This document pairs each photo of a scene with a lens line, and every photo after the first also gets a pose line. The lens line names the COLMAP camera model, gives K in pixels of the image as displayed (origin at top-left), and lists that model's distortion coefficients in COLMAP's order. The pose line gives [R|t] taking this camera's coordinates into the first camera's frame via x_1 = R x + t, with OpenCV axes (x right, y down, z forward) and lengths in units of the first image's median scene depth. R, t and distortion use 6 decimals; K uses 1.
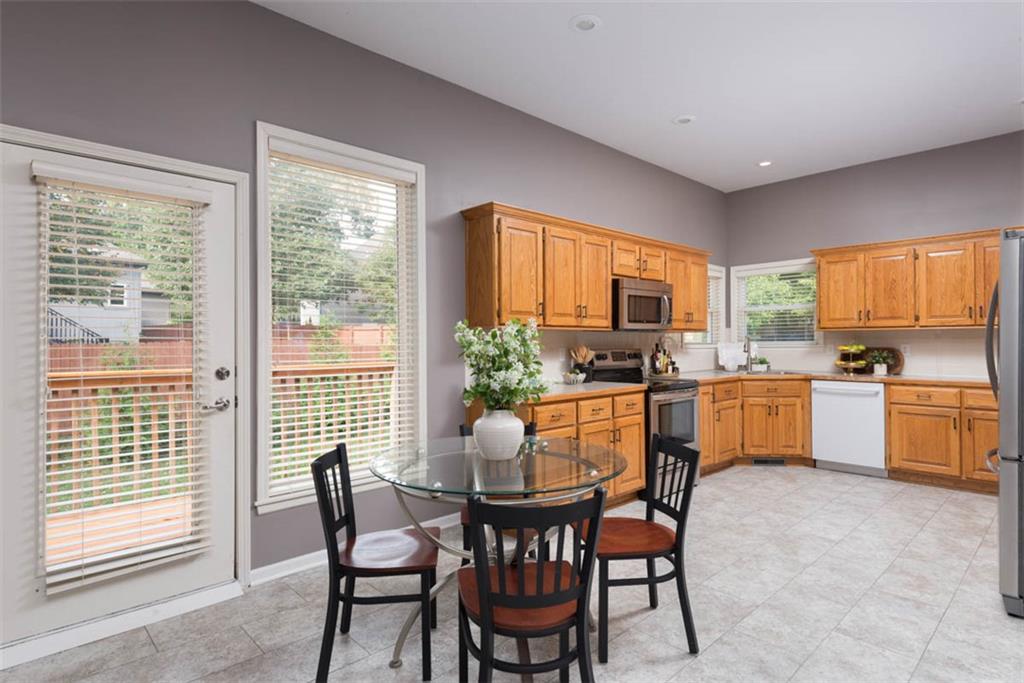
lens RADIAL K [[530.1, 0, 514.7], [0, 530.1, 339.6], [0, 0, 1]] dist [0.024061, -0.019285]
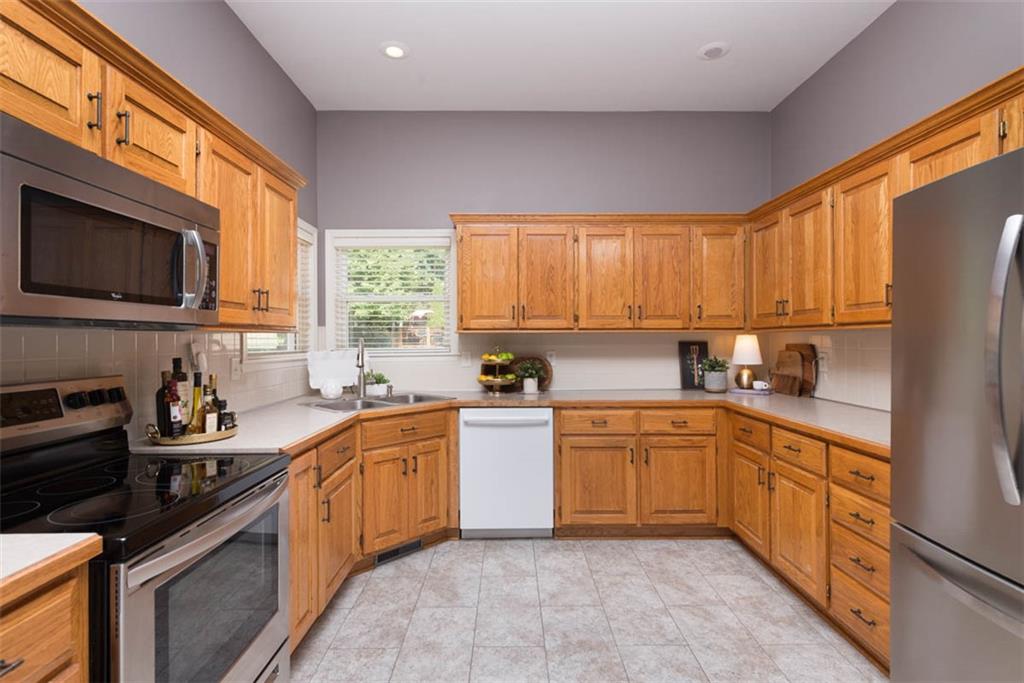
lens RADIAL K [[479.0, 0, 513.2], [0, 479.0, 339.3], [0, 0, 1]] dist [0.018100, -0.012787]
pose [[0.676843, 0.002931, 0.736122, 0.181819], [-0.002577, 0.999995, -0.001613, -0.008303], [-0.736123, -0.000805, 0.676847, 0.595303]]
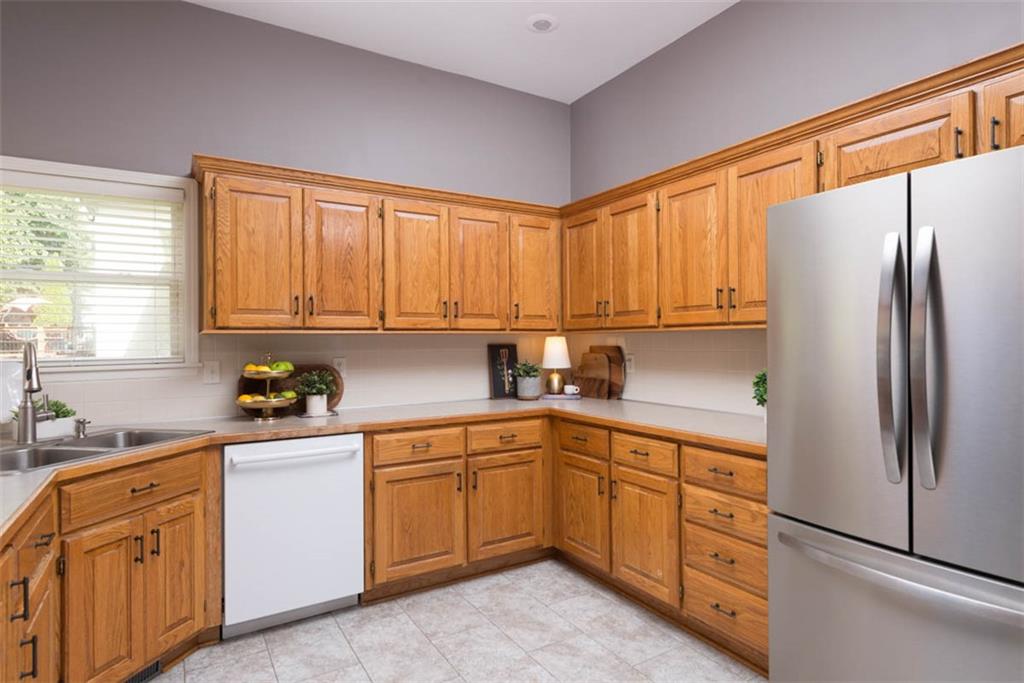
lens RADIAL K [[563.2, 0, 512.9], [0, 563.2, 338.4], [0, 0, 1]] dist [0.014927, -0.001425]
pose [[0.207751, 0.008449, 0.978145, 0.161925], [0.003670, 0.999949, -0.009417, -0.007401], [-0.978175, 0.005546, 0.207710, 0.719536]]
